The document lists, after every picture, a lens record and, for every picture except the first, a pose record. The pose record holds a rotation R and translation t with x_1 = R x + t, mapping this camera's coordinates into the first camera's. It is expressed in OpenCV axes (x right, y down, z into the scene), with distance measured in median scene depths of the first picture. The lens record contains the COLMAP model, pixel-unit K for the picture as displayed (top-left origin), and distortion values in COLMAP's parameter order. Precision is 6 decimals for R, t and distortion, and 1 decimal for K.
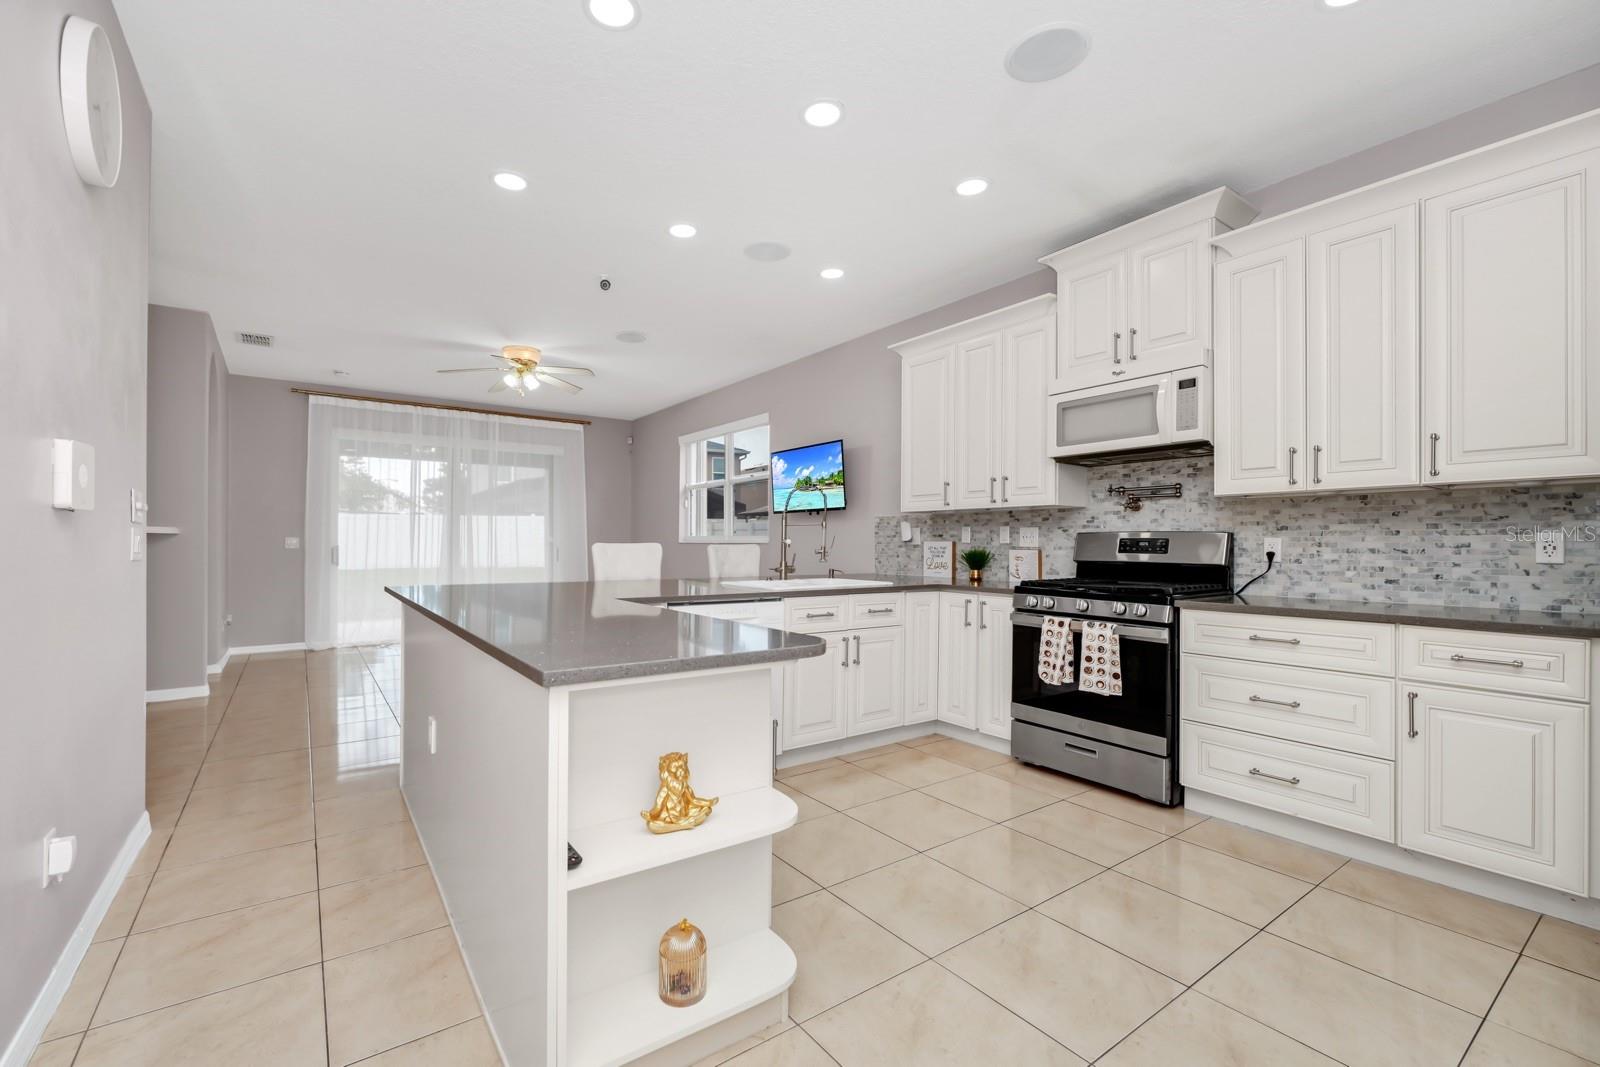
lens RADIAL K [[669.0, 0, 748.8], [0, 669.0, 542.1], [0, 0, 1]] dist [-0.003114, -0.000929]
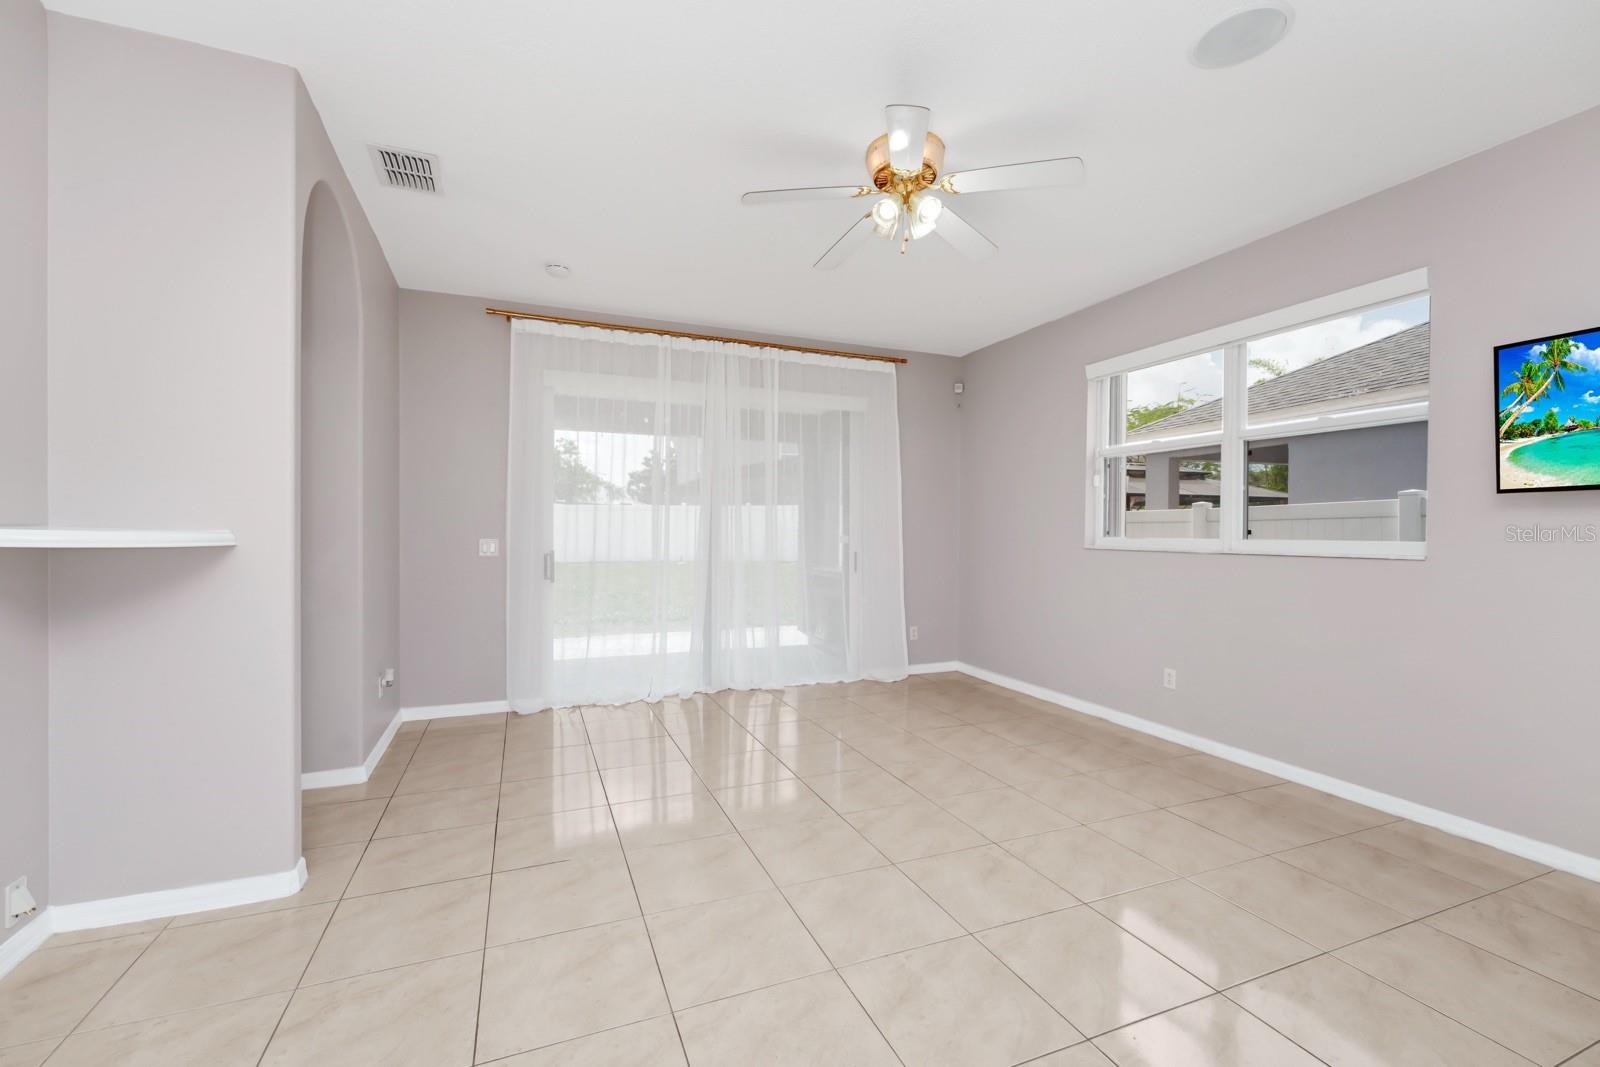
lens RADIAL K [[644.1, 0, 793.2], [0, 644.1, 531.6], [0, 0, 1]] dist [-0.001274, -0.000733]
pose [[0.980612, 0.000959, -0.195956, -0.239218], [-0.000790, 0.999999, 0.000942, -0.013171], [0.195957, -0.000769, 0.980612, 0.392913]]
